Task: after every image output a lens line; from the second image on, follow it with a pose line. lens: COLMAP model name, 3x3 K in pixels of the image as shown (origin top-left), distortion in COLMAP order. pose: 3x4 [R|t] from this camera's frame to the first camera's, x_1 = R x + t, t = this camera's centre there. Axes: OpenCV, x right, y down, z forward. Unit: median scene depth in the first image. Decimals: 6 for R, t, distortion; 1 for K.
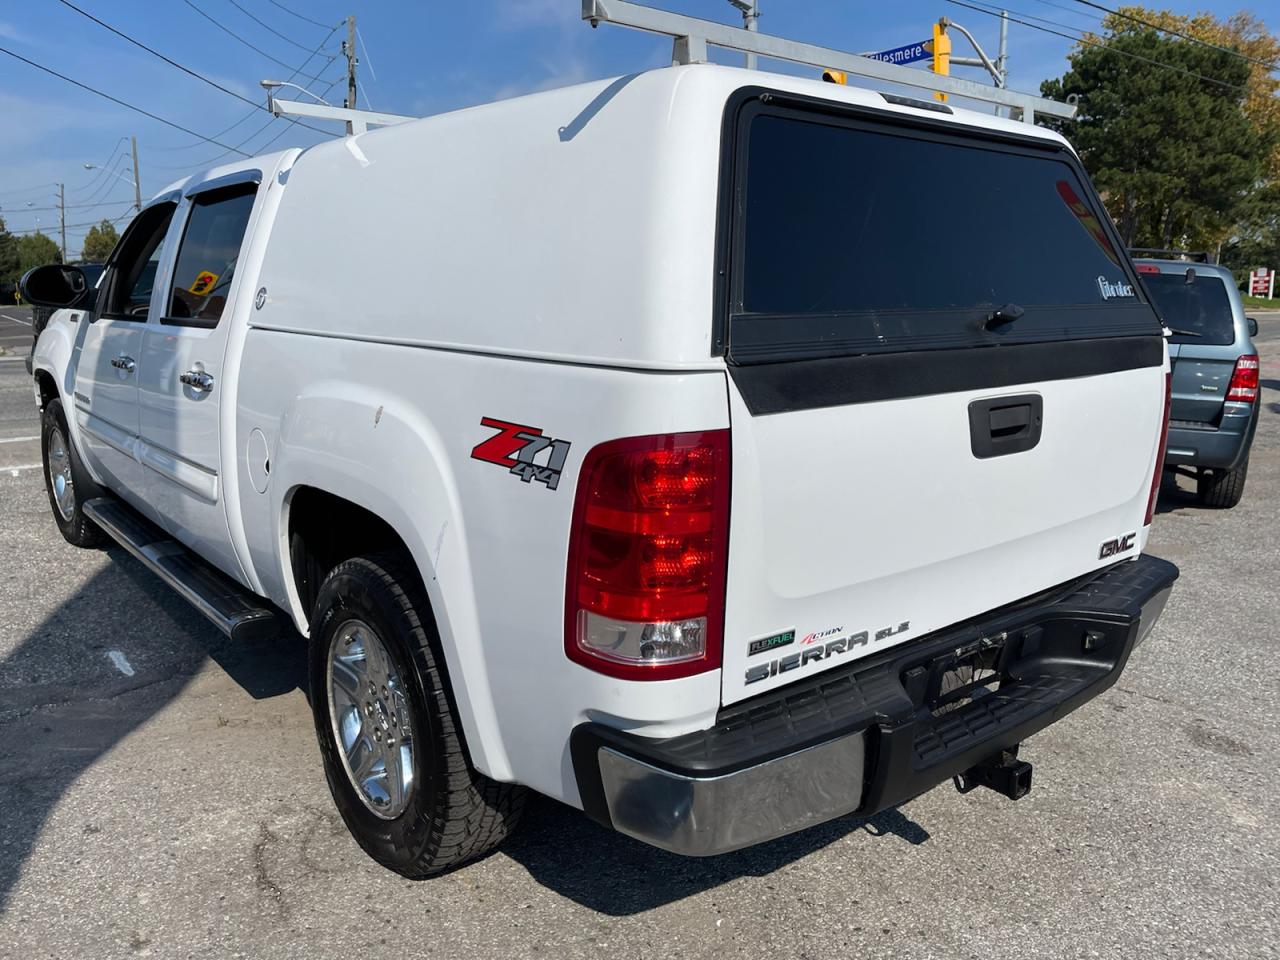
lens RADIAL K [[970.7, 0, 639.1], [0, 970.7, 471.5], [0, 0, 1]] dist [0.077074, -0.113152]
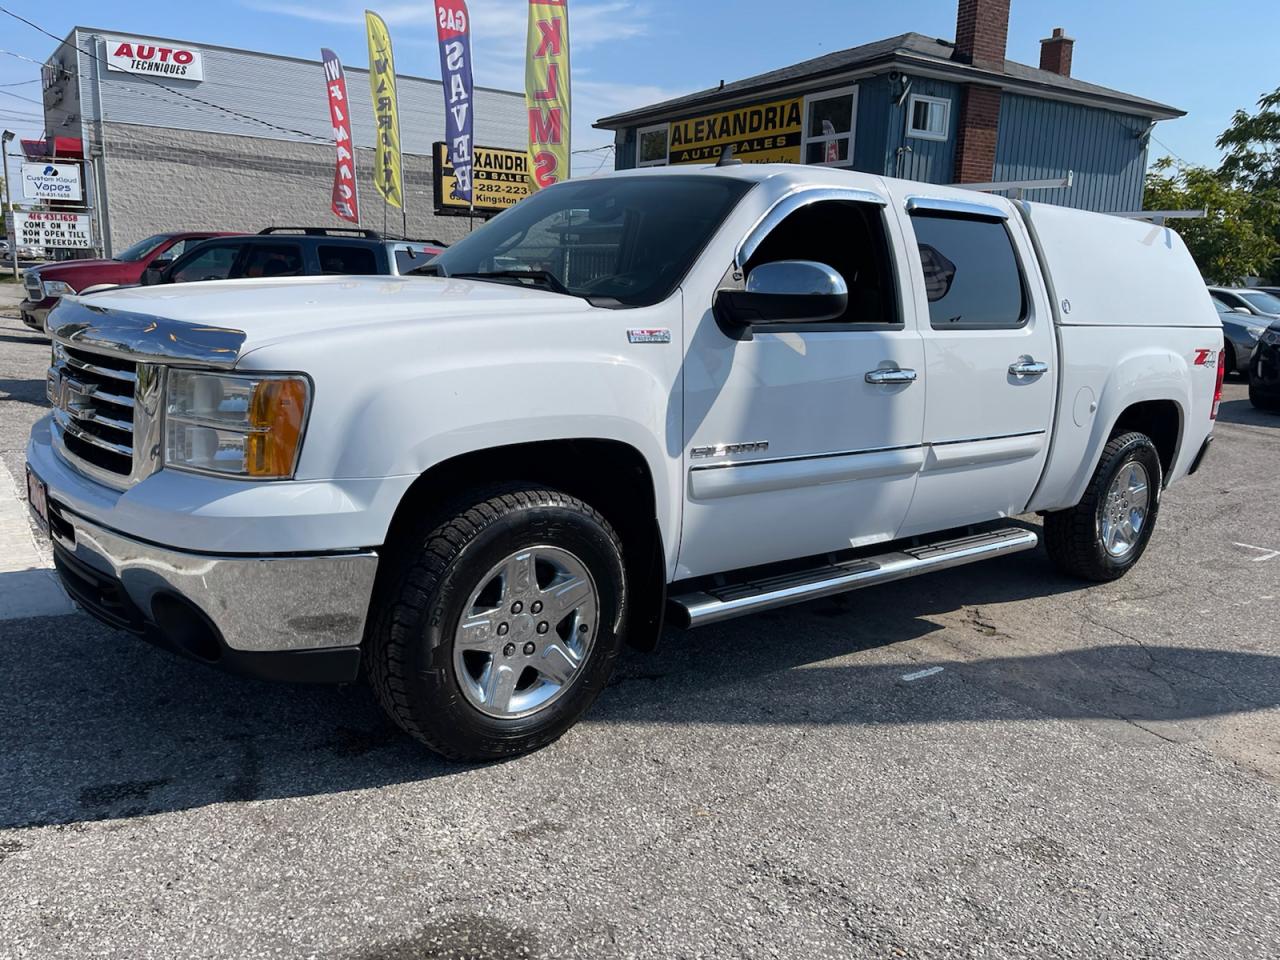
lens RADIAL K [[970.7, 0, 639.1], [0, 970.7, 471.5], [0, 0, 1]] dist [0.077074, -0.113152]
pose [[0.014720, -0.200854, 0.979511, -1.853761], [0.137963, 0.970655, 0.196965, -0.302987], [-0.990328, 0.132237, 0.041998, 1.541988]]
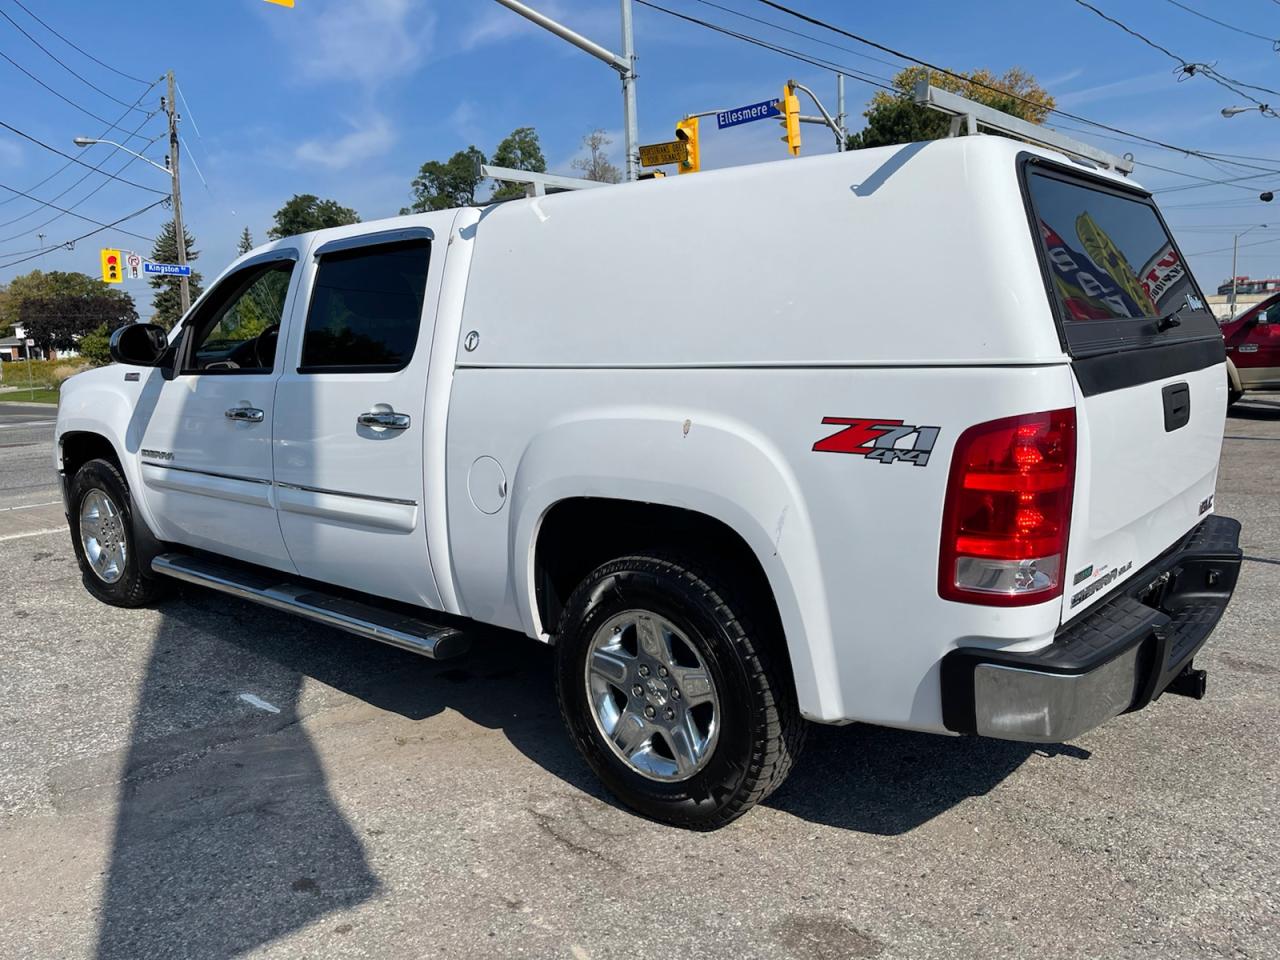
lens RADIAL K [[966.8, 0, 634.3], [0, 966.8, 475.5], [0, 0, 1]] dist [0.080100, -0.112188]
pose [[0.984571, -0.062615, 0.163401, -0.371124], [0.069715, 0.996840, -0.038080, 0.029612], [-0.160500, 0.048884, 0.985825, -0.106885]]
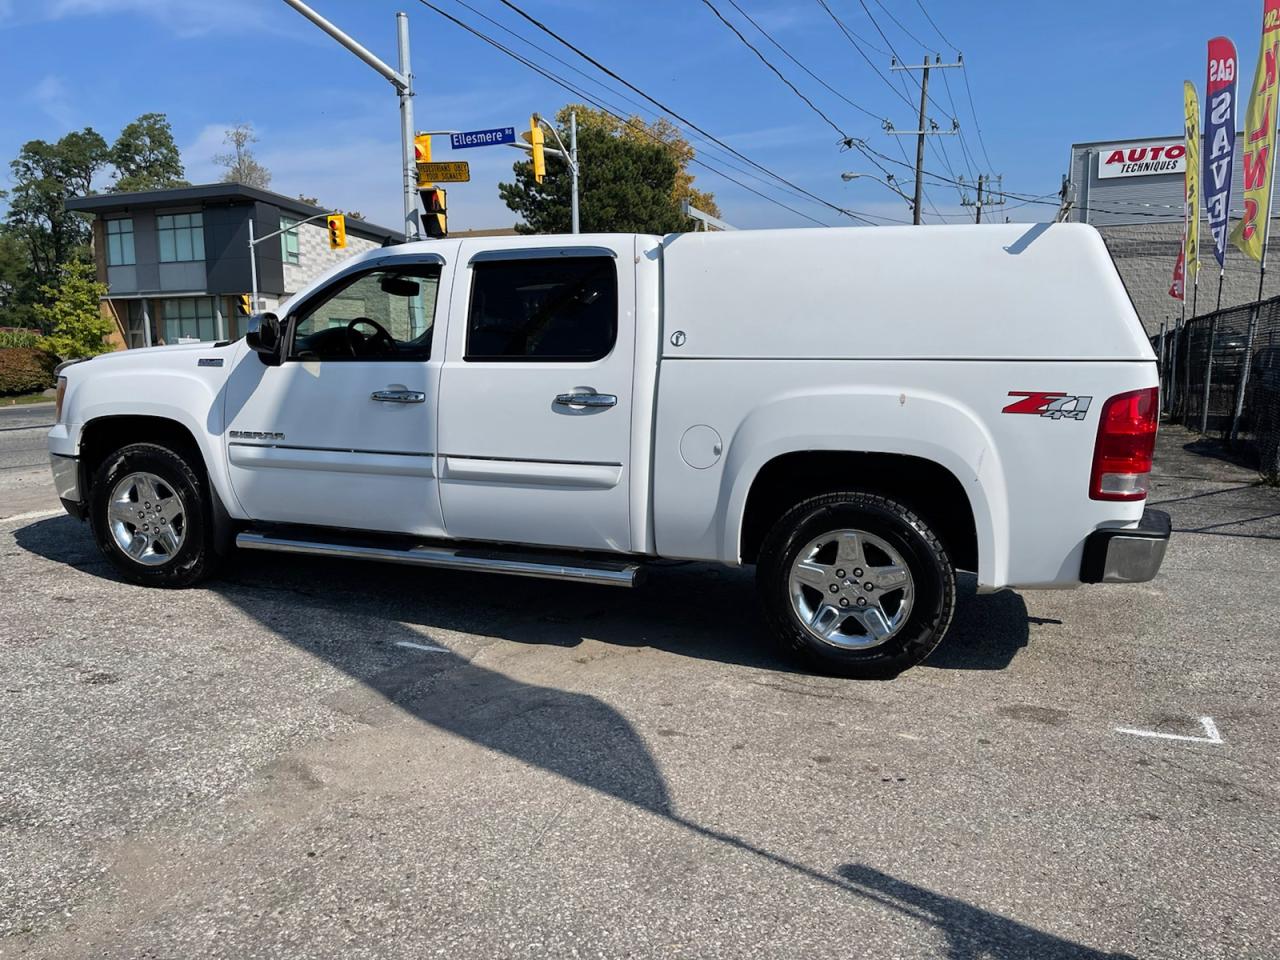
lens RADIAL K [[966.8, 0, 634.3], [0, 966.8, 475.5], [0, 0, 1]] dist [0.080100, -0.112188]
pose [[0.864257, -0.070796, 0.498043, -1.110757], [0.096380, 0.995010, -0.025810, 0.055544], [-0.493731, 0.070308, 0.866768, -0.198361]]
